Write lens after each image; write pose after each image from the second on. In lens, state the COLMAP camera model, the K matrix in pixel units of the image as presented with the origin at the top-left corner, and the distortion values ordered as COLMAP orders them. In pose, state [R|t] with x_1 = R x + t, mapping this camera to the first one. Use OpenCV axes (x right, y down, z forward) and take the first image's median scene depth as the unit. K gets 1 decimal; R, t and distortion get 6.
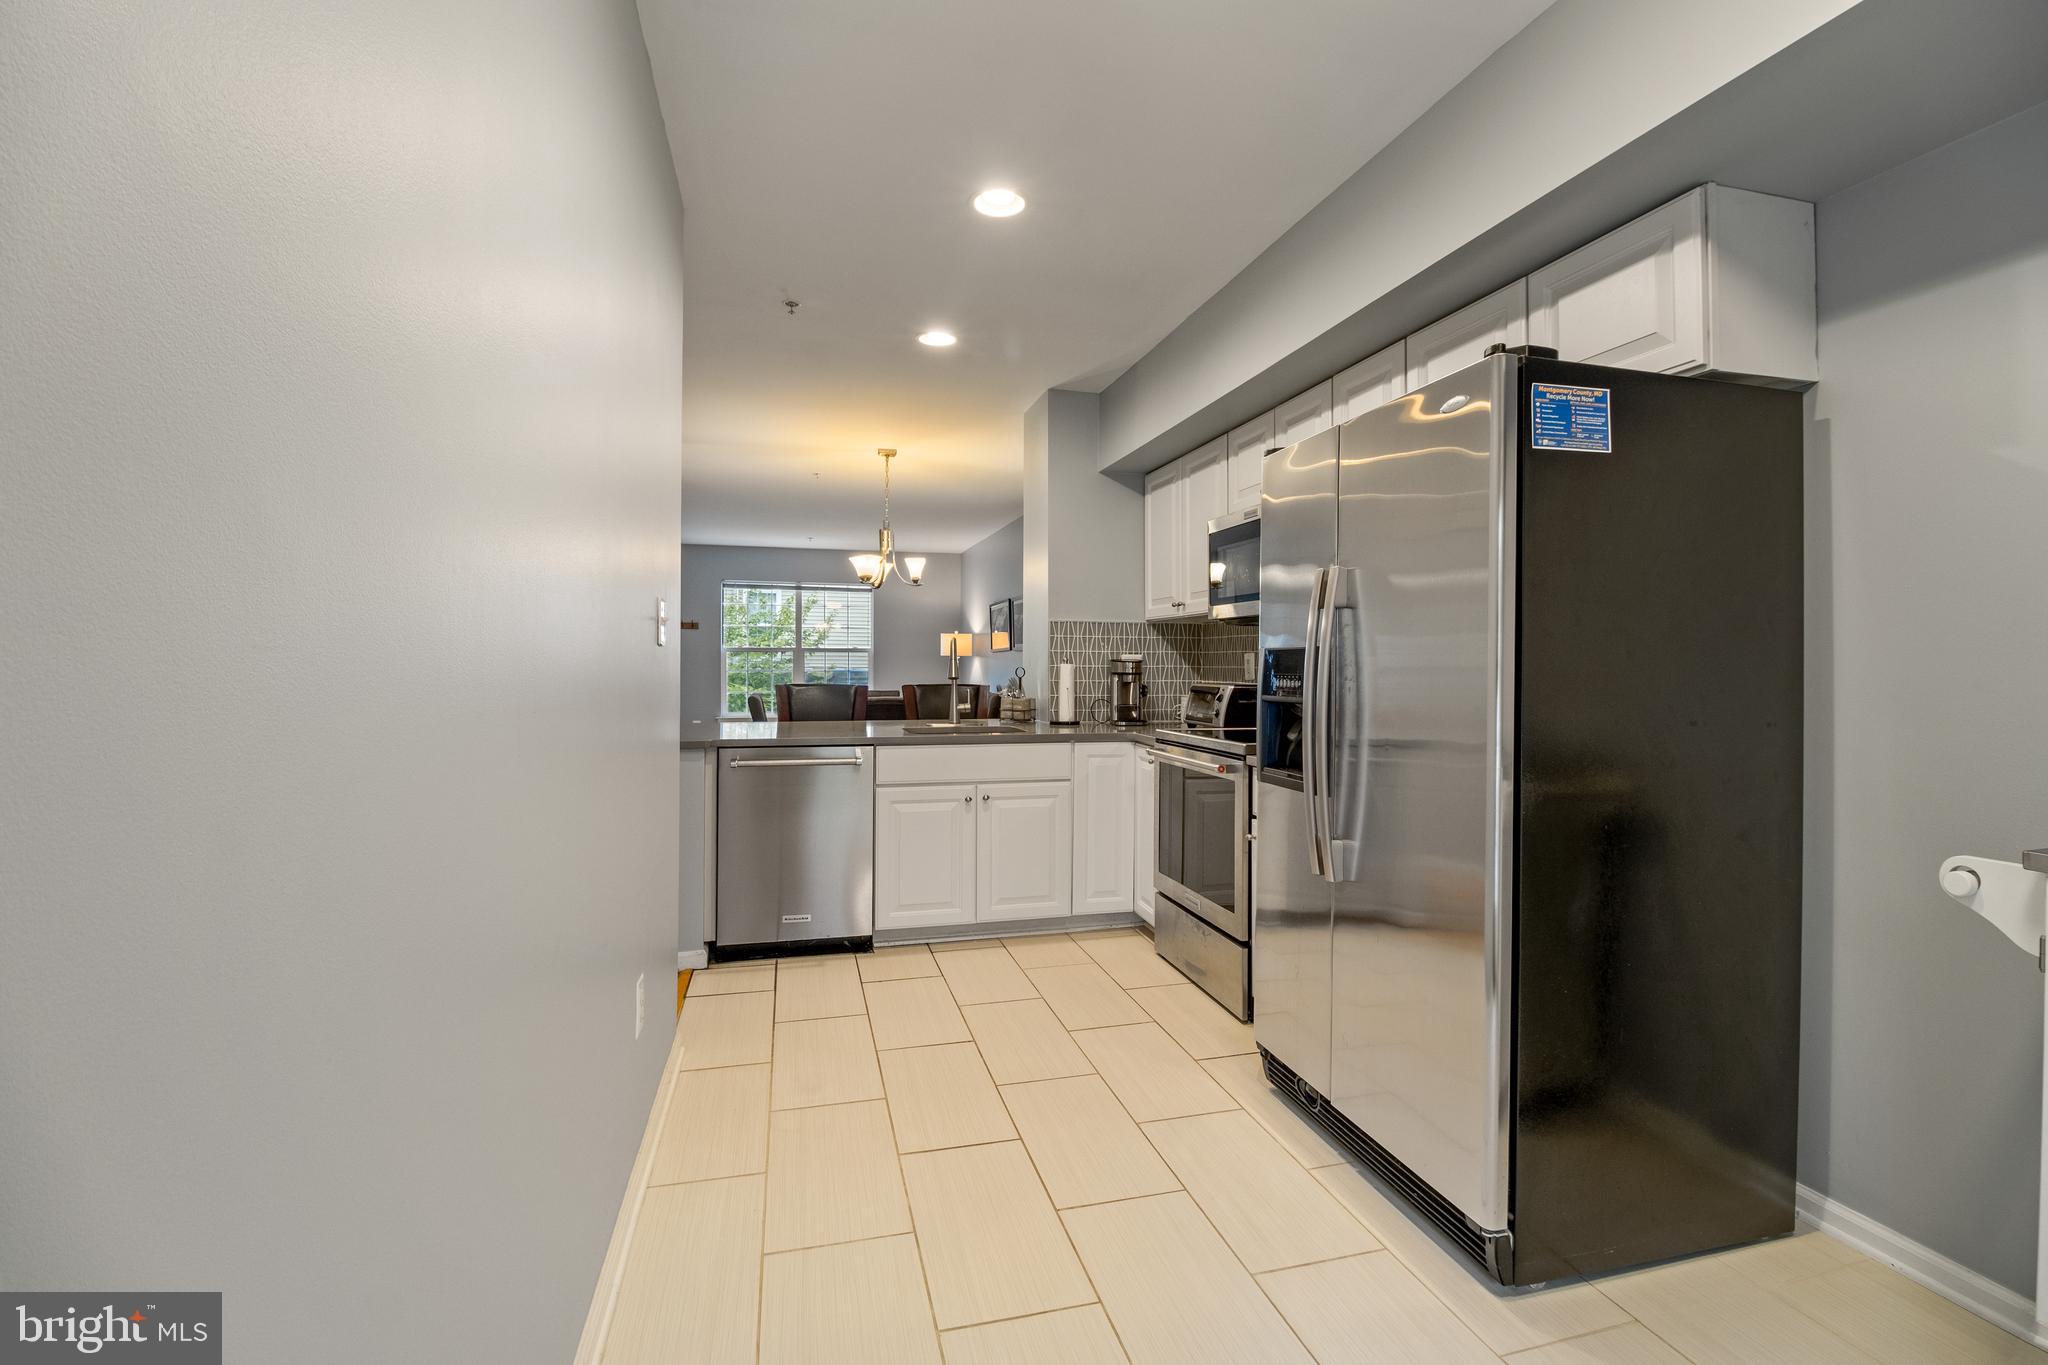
lens RADIAL K [[934.6, 0, 1038.7], [0, 934.6, 667.2], [0, 0, 1]] dist [-0.003899, -0.007858]
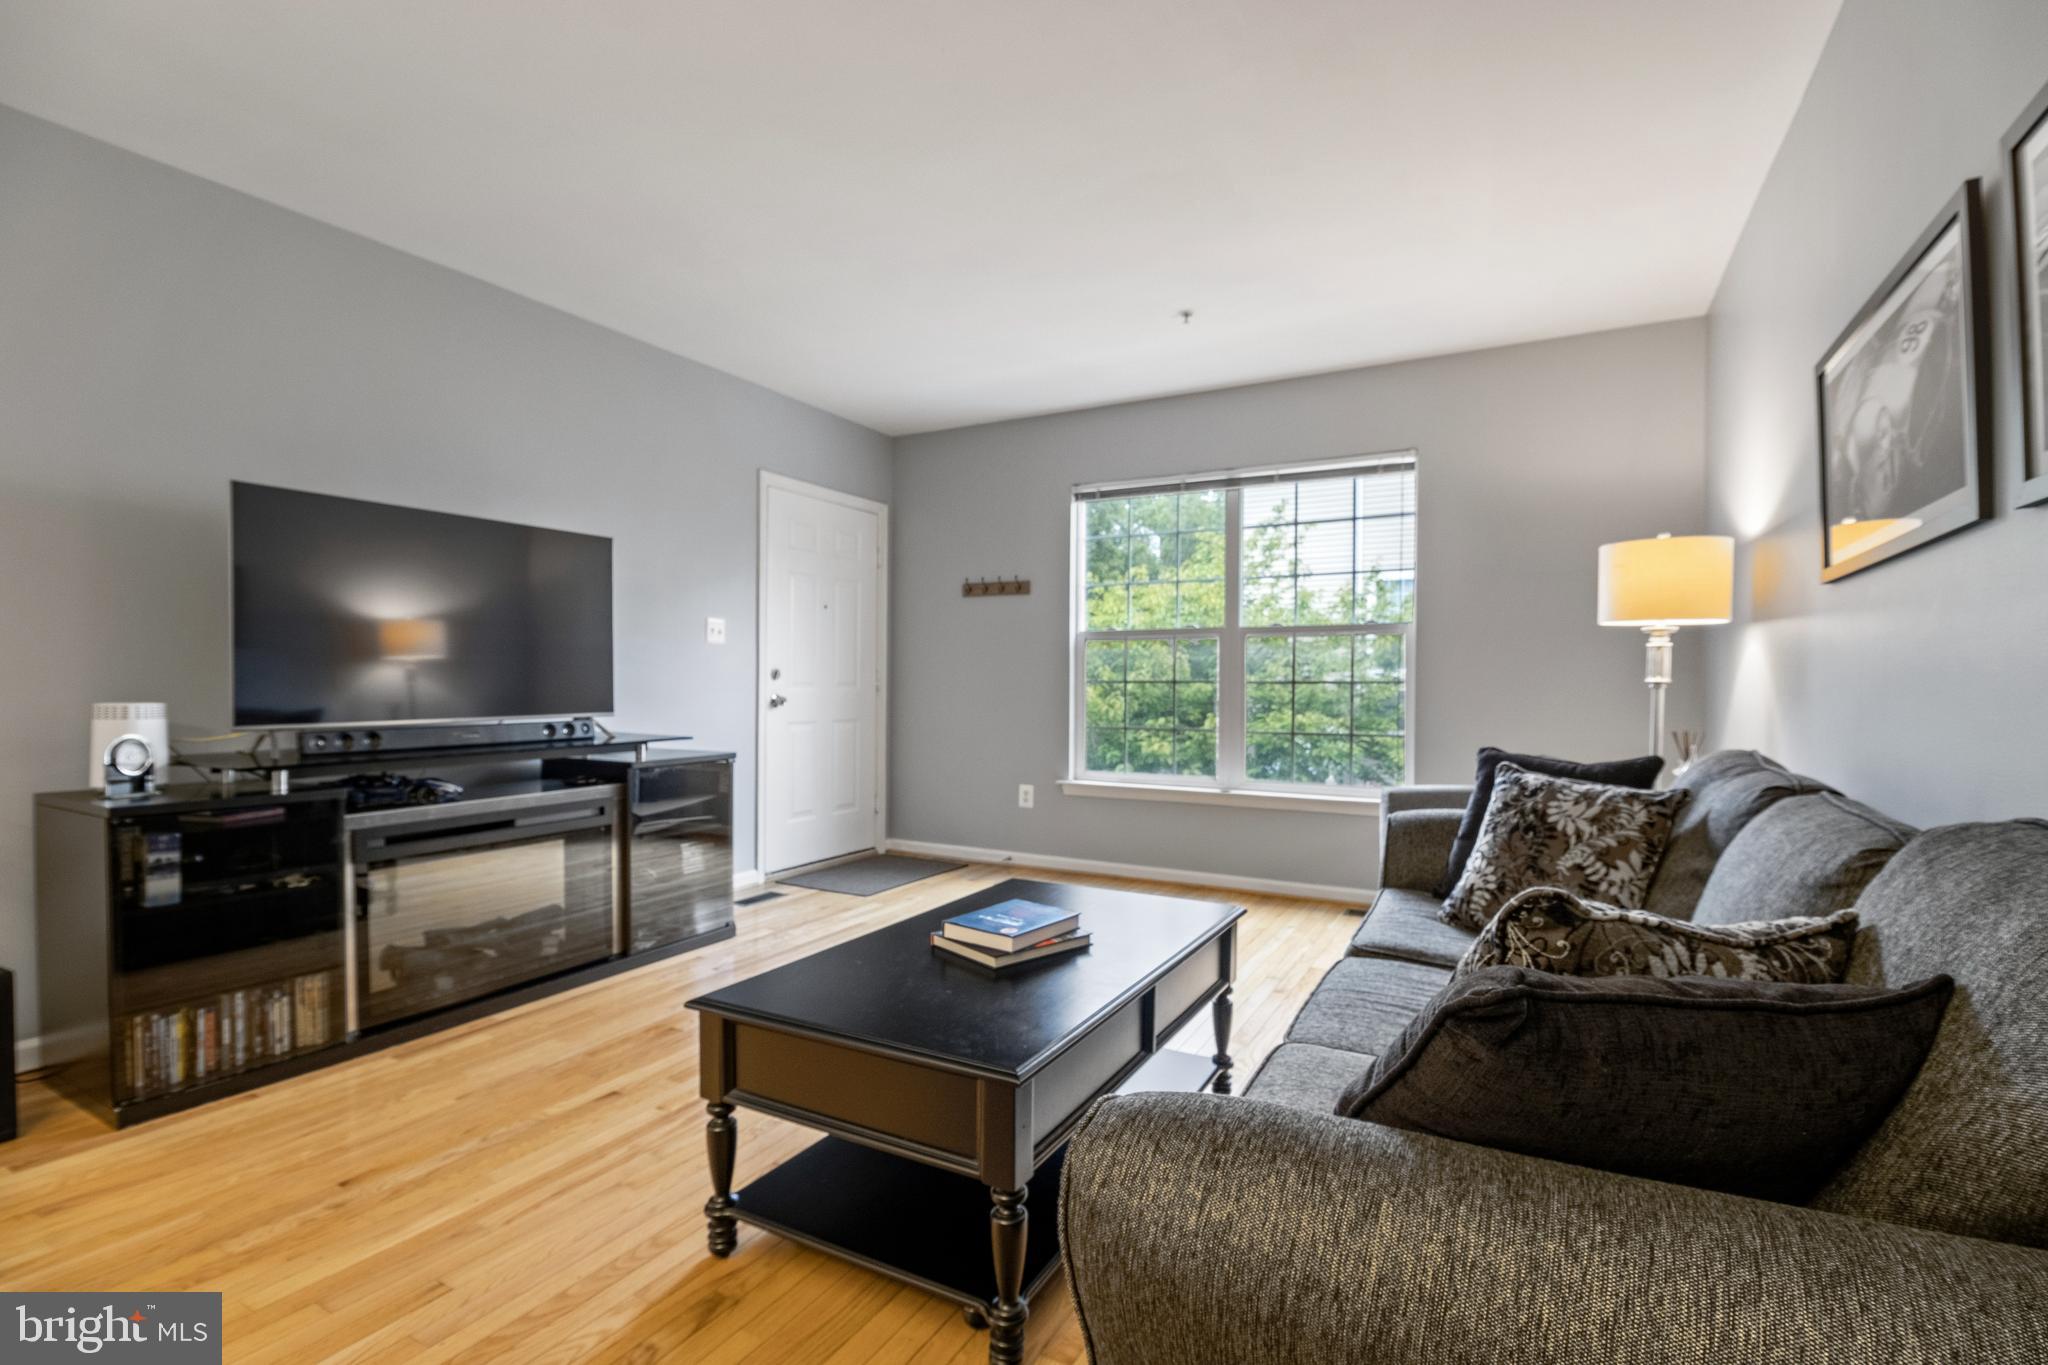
lens RADIAL K [[934.6, 0, 1034.0], [0, 934.6, 689.8], [0, 0, 1]] dist [-0.003899, -0.007858]
pose [[0.709971, 0.010834, -0.704148, -0.071931], [-0.013178, 0.999911, 0.002098, 0.018622], [0.704108, 0.007790, 0.710050, 1.719577]]
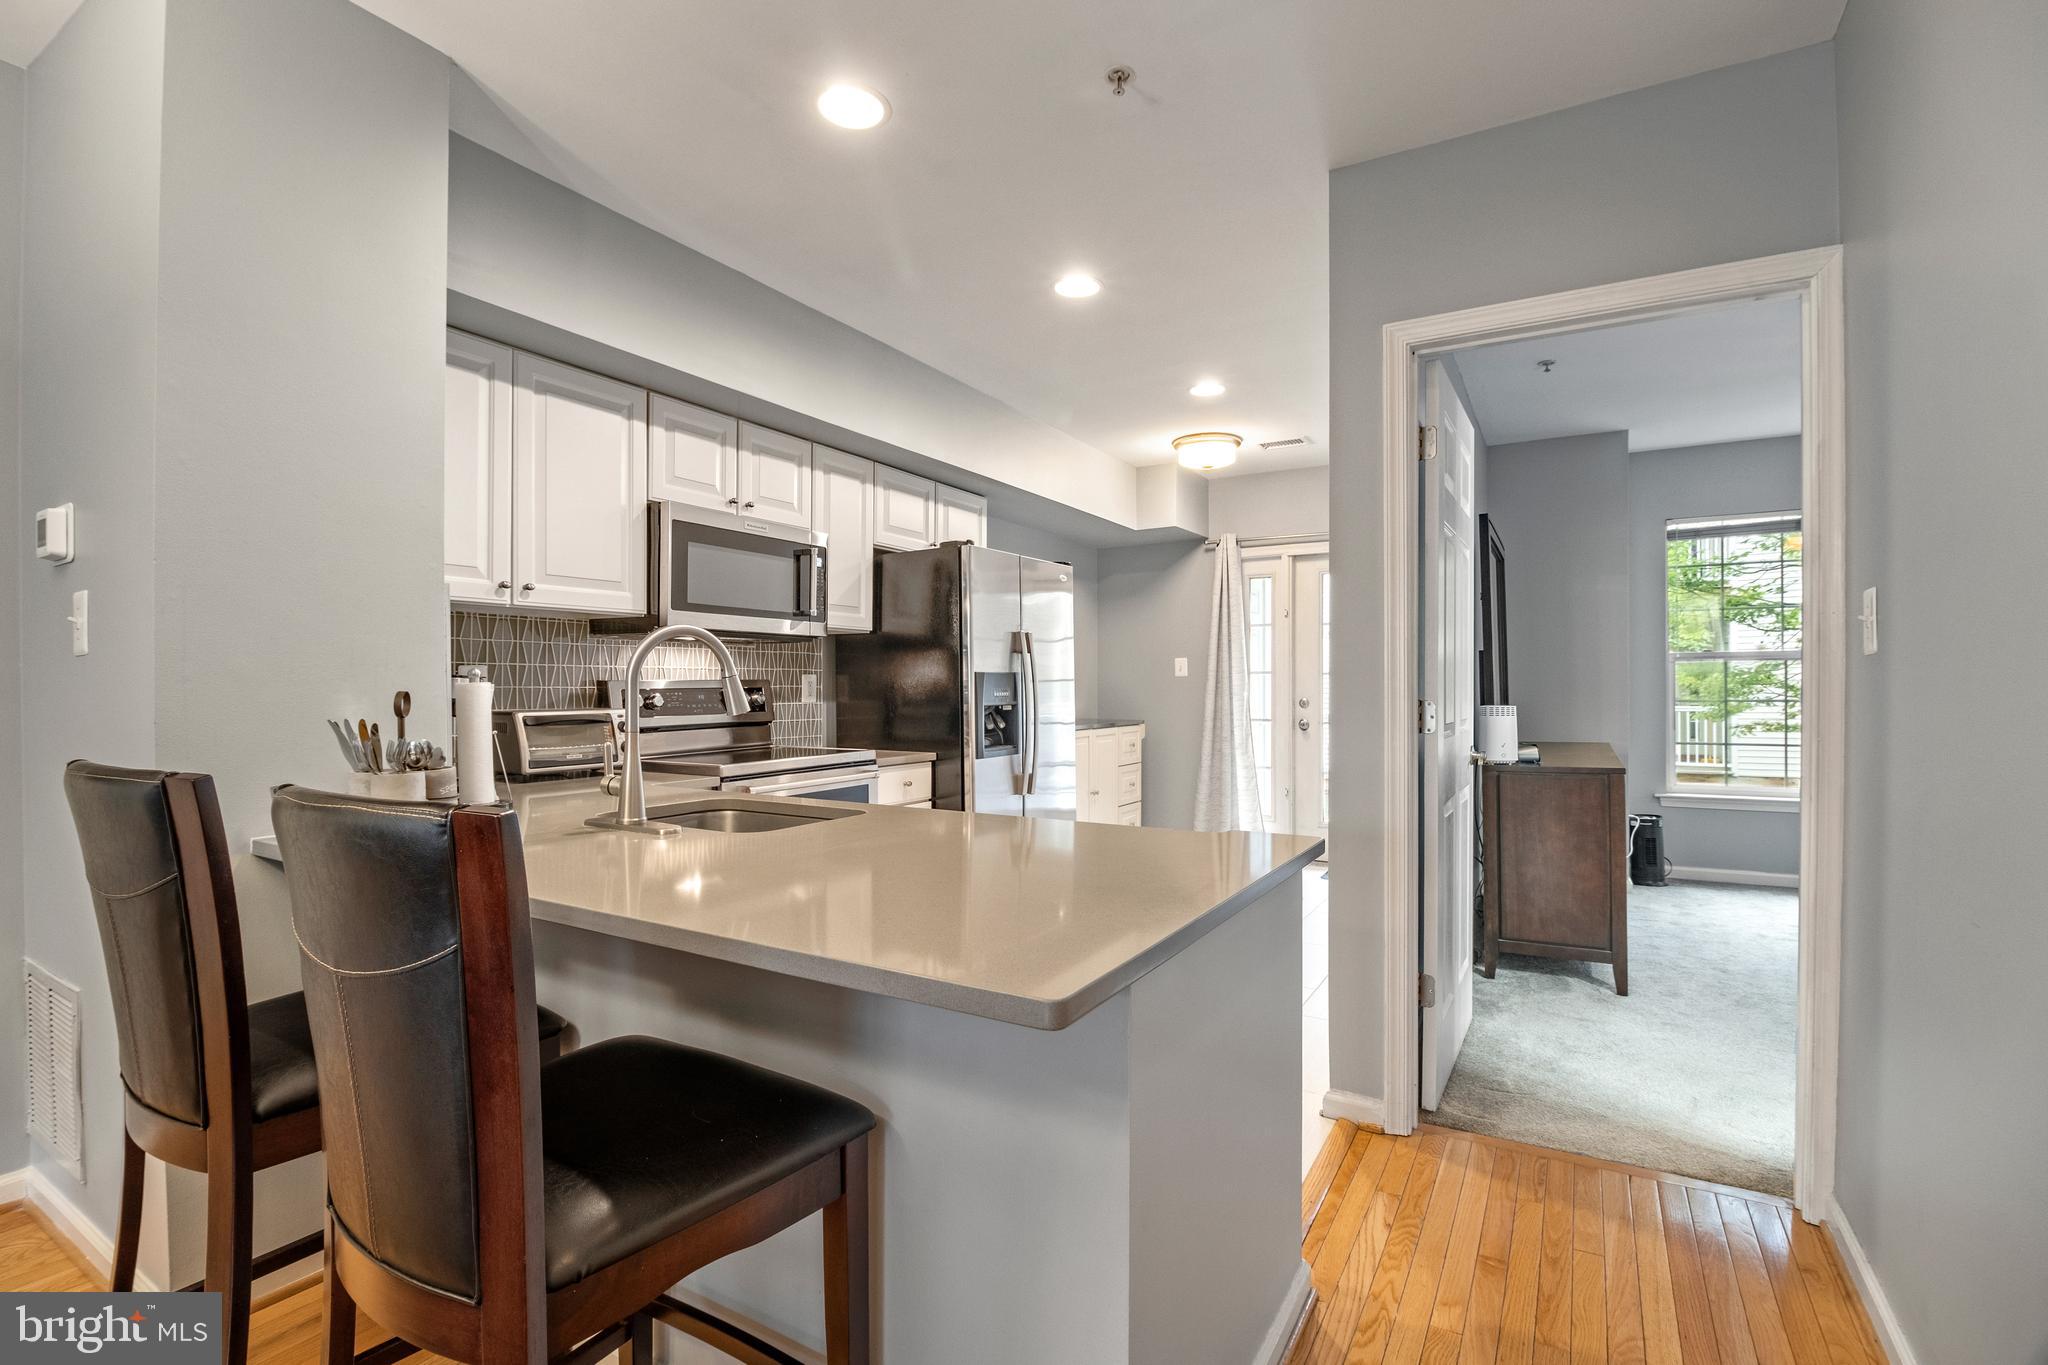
lens RADIAL K [[934.6, 0, 1024.4], [0, 934.6, 691.5], [0, 0, 1]] dist [-0.003899, -0.007858]
pose [[-0.703602, -0.008219, 0.710547, -0.574170], [0.001336, 0.999916, 0.012889, -0.005003], [-0.710593, 0.010018, -0.703532, 1.301183]]
